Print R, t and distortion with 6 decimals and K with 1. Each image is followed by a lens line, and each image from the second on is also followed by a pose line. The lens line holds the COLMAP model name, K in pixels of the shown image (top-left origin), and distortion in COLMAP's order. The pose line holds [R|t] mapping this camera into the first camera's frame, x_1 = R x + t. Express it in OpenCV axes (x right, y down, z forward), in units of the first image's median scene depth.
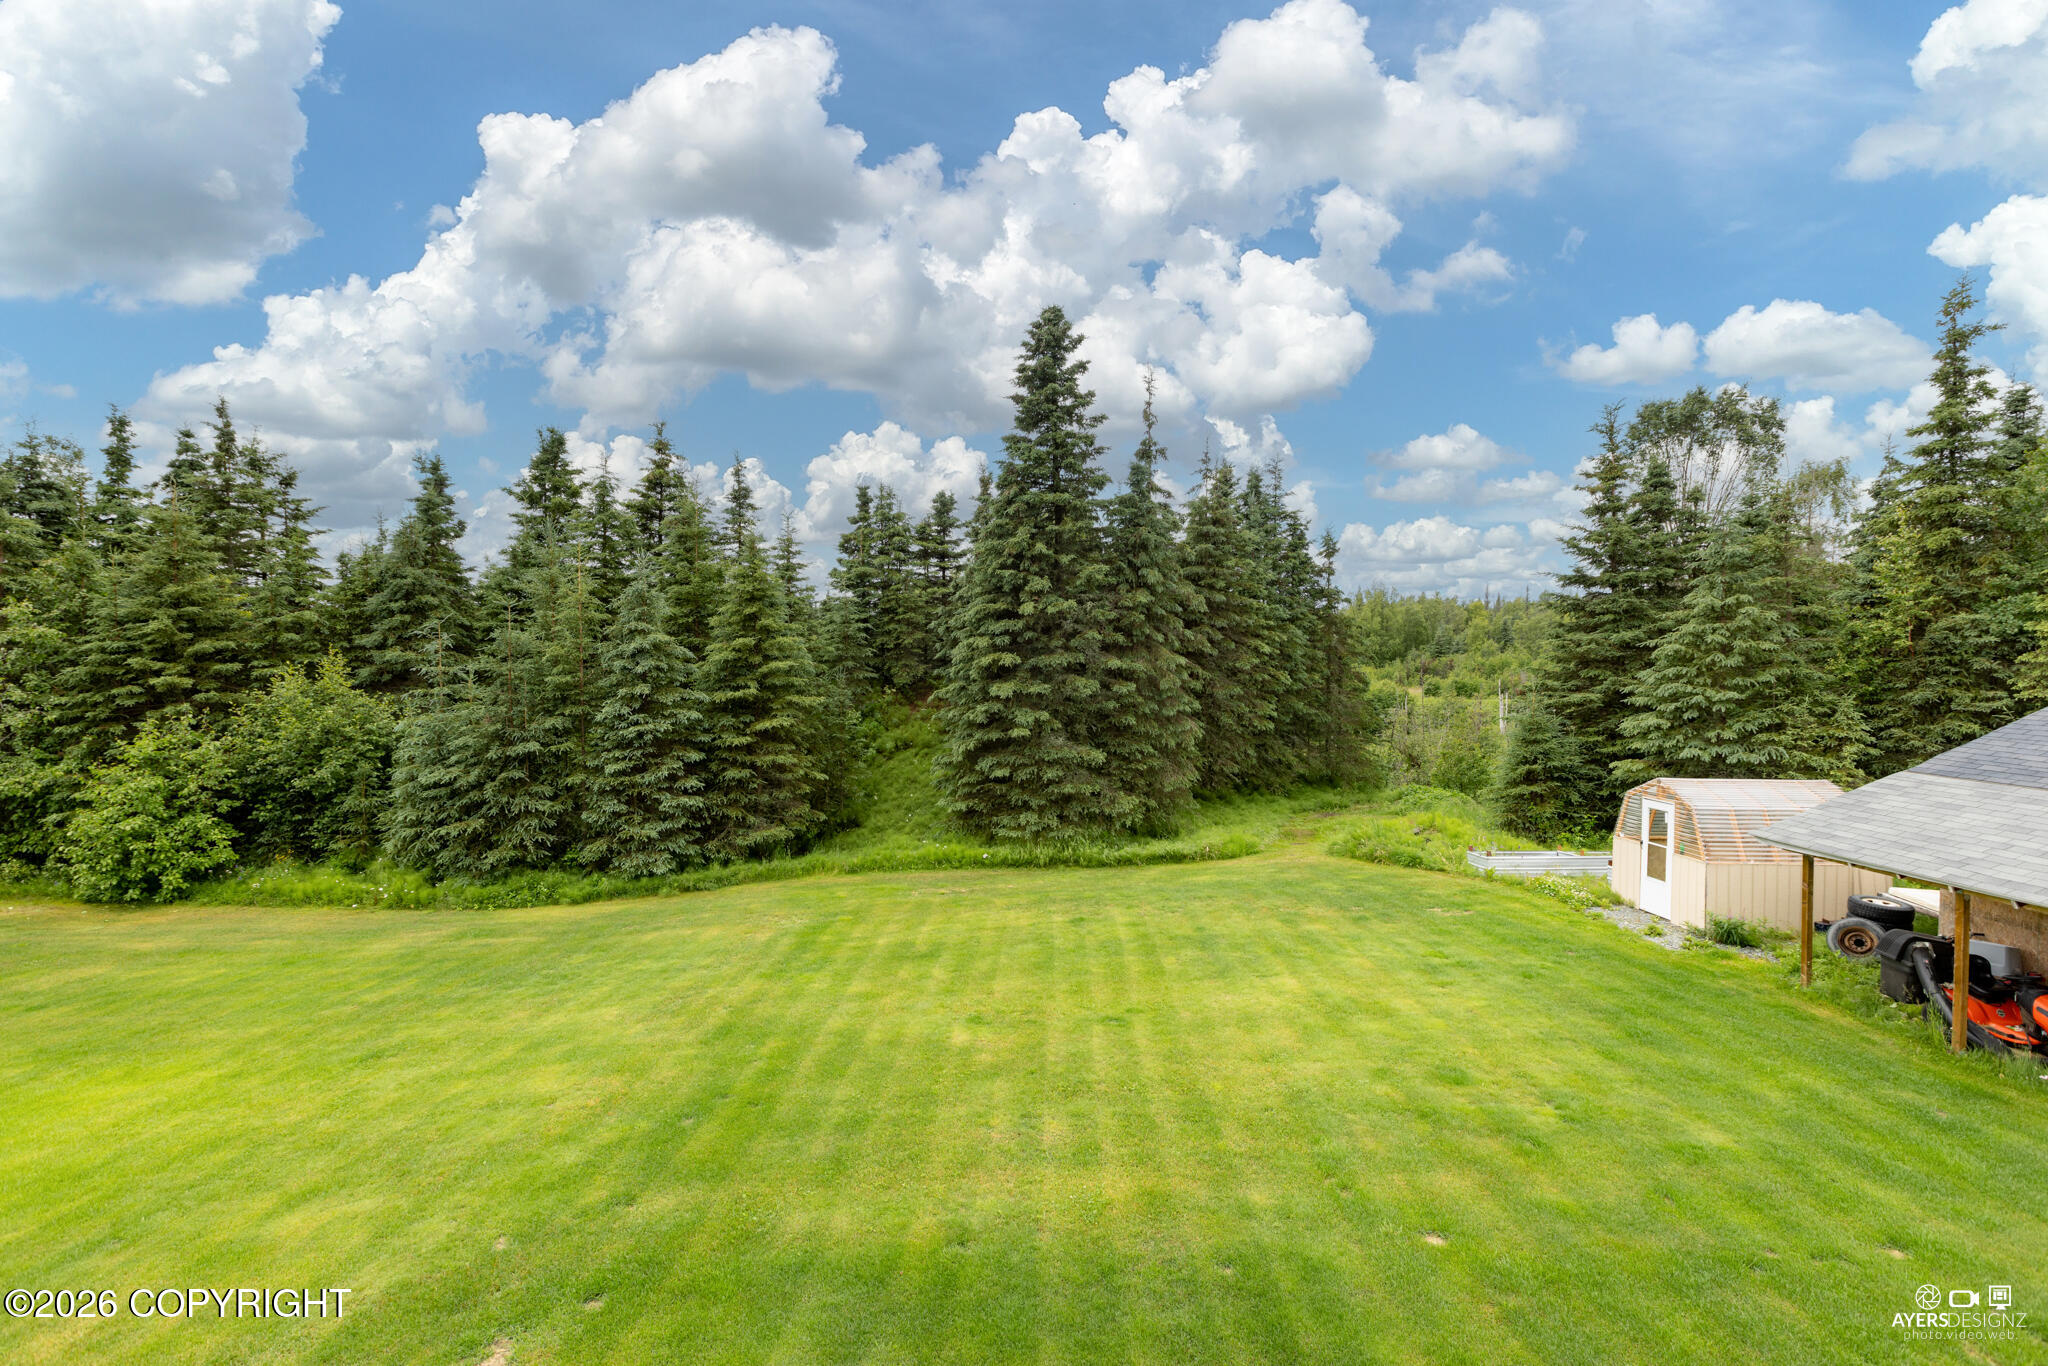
lens RADIAL K [[928.8, 0, 1024.0], [0, 928.8, 683.0], [0, 0, 1]] dist [-0.002378, -0.000072]
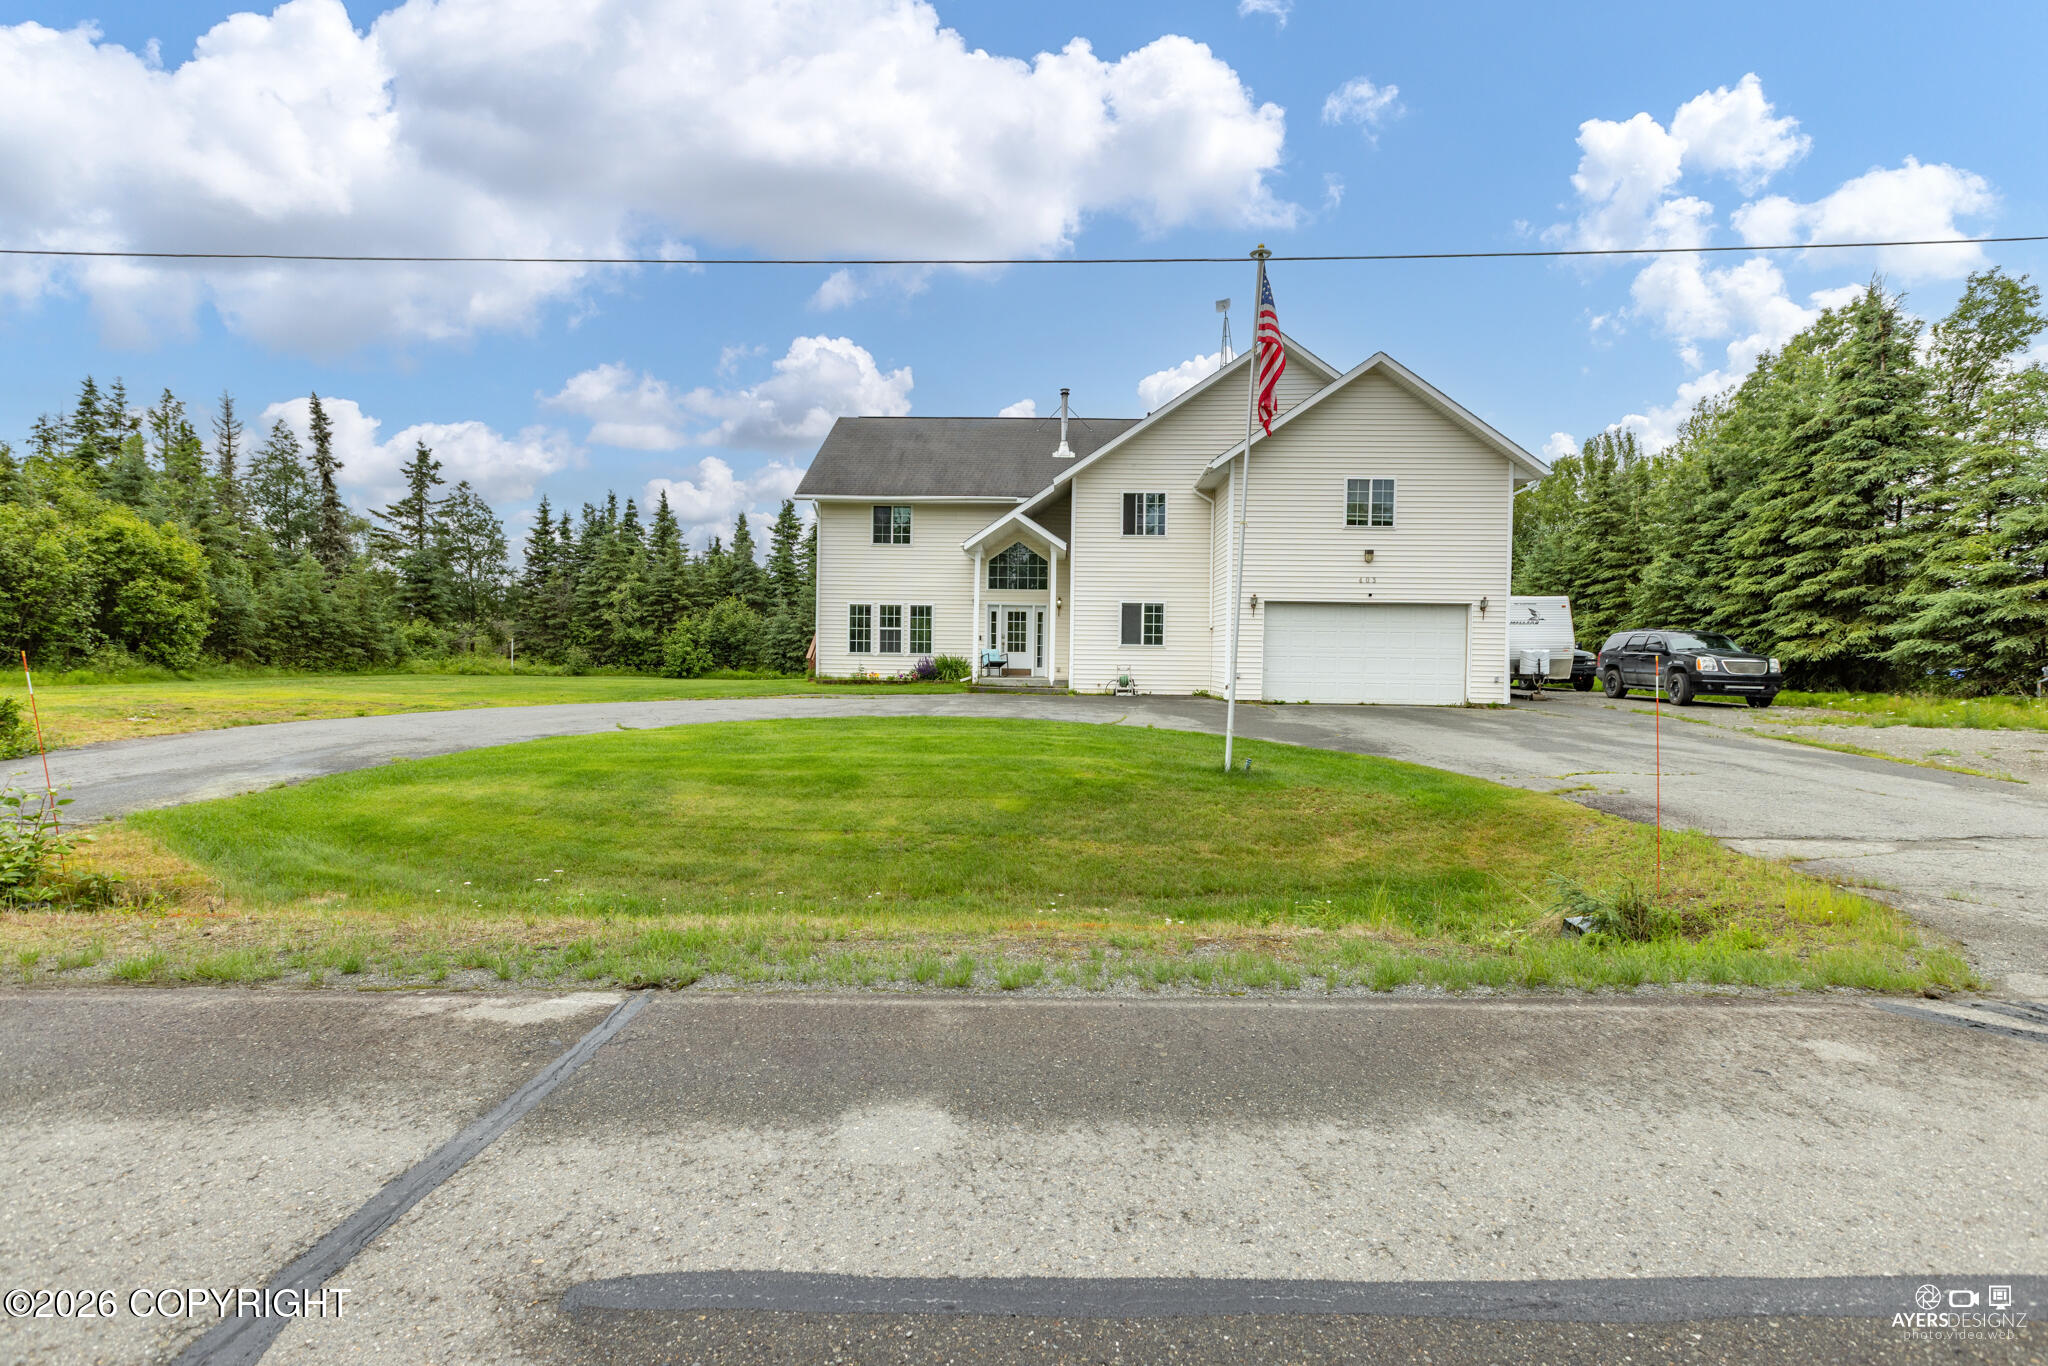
lens RADIAL K [[928.8, 0, 1024.0], [0, 928.8, 683.0], [0, 0, 1]] dist [-0.002378, -0.000072]
pose [[0.999261, 0.020458, -0.032545, 0.165458], [-0.020246, 0.999772, 0.006821, 0.183082], [0.032677, -0.006157, 0.999447, -1.591220]]
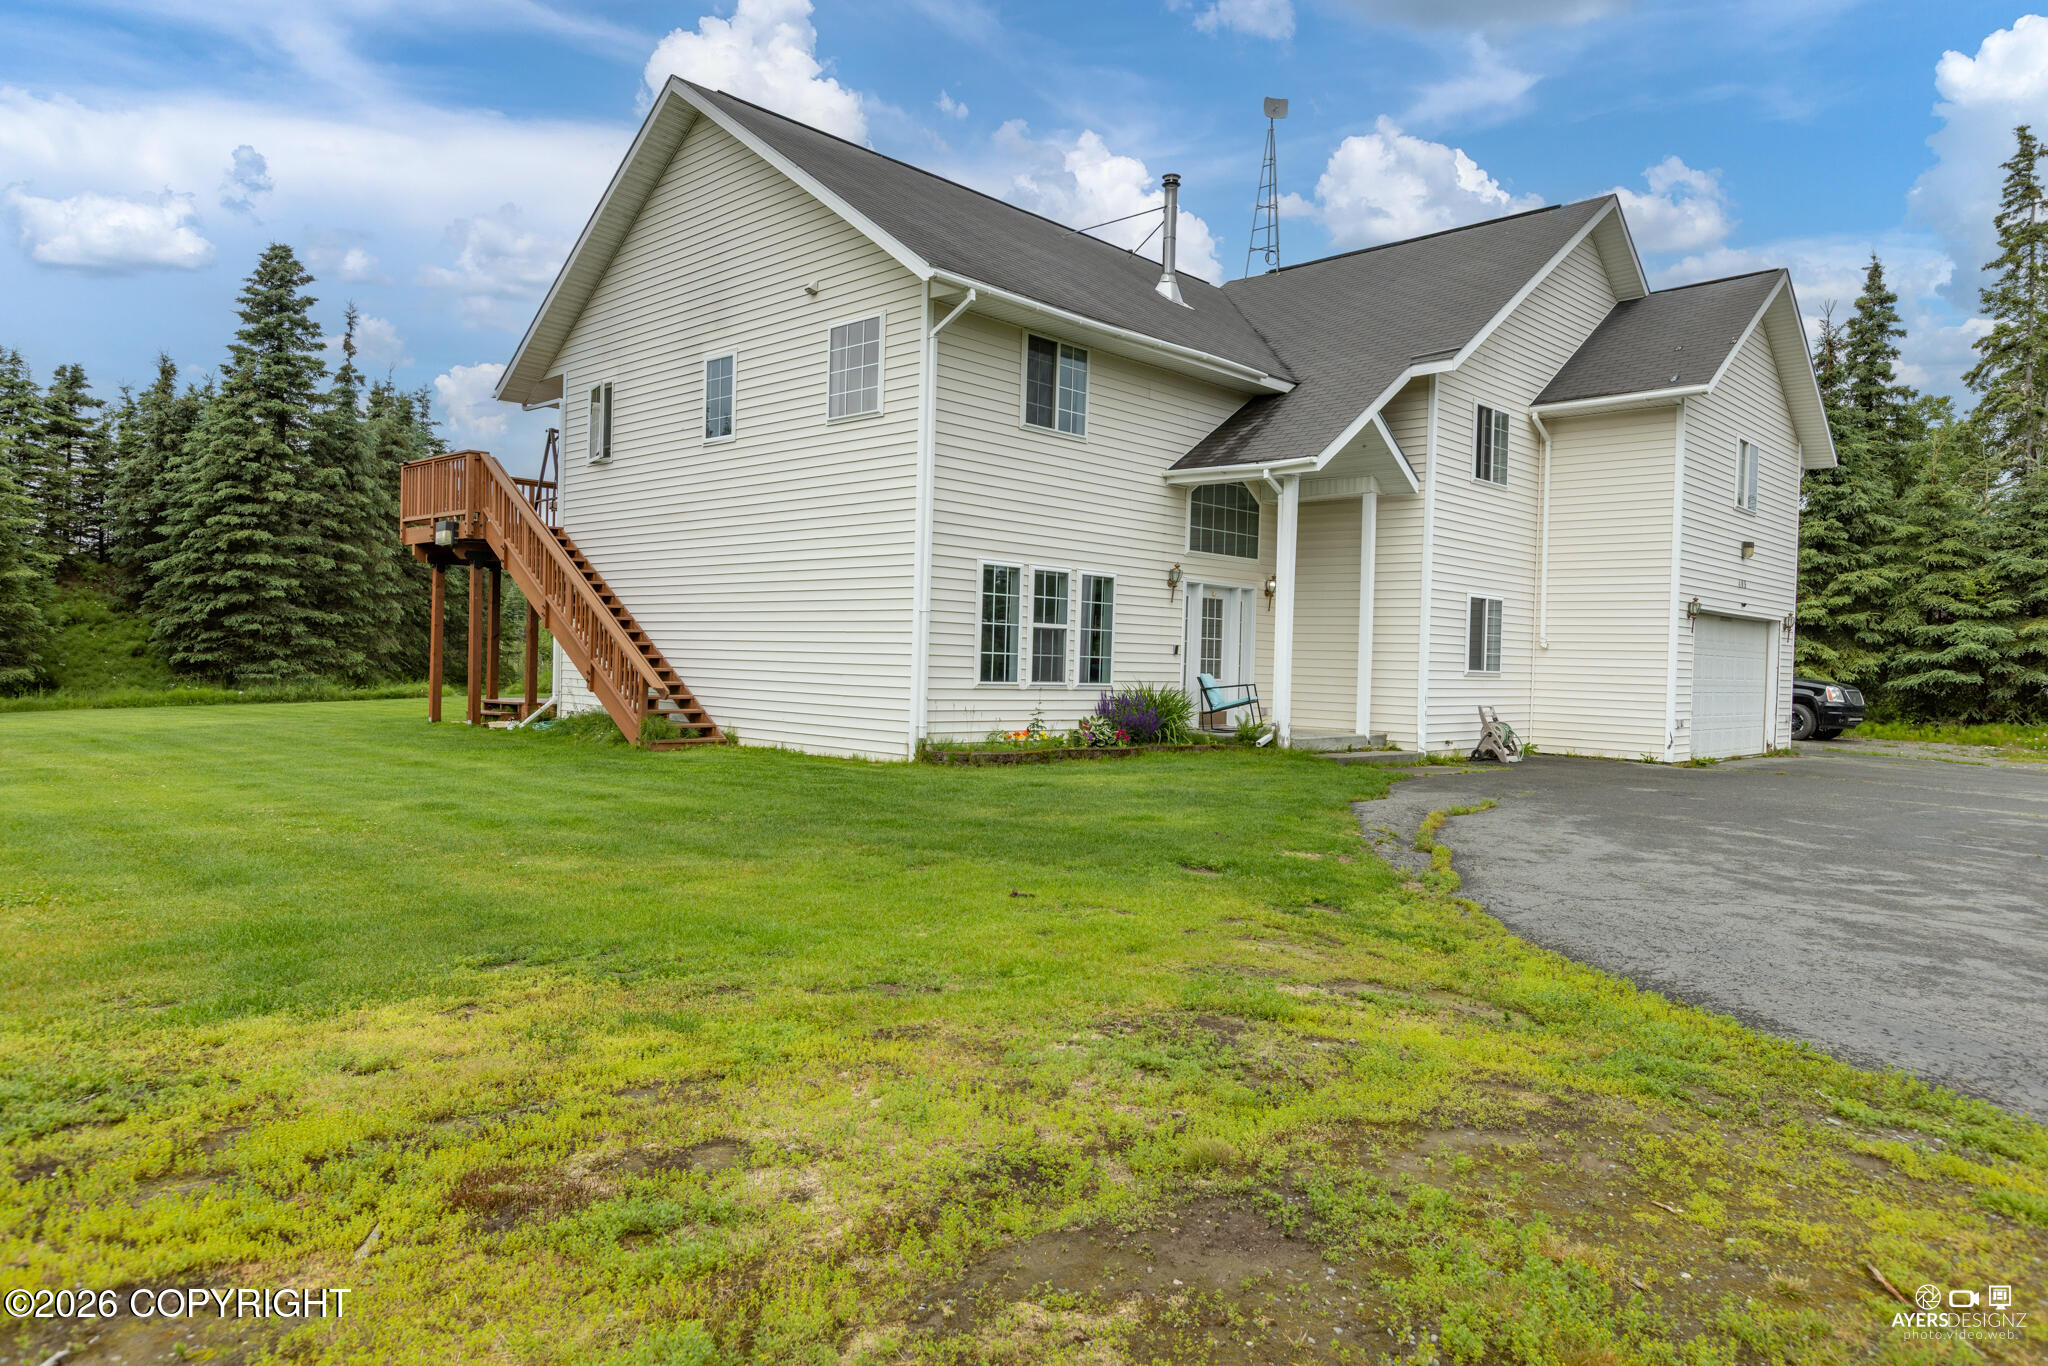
lens RADIAL K [[1317.7, 0, 1019.1], [0, 1317.7, 655.9], [0, 0, 1]] dist [0.004022, 0.000525]
pose [[0.690002, 0.027125, 0.723299, -0.570912], [-0.013316, 0.999604, -0.024784, 0.160194], [-0.723685, 0.007470, 0.690090, -0.909880]]
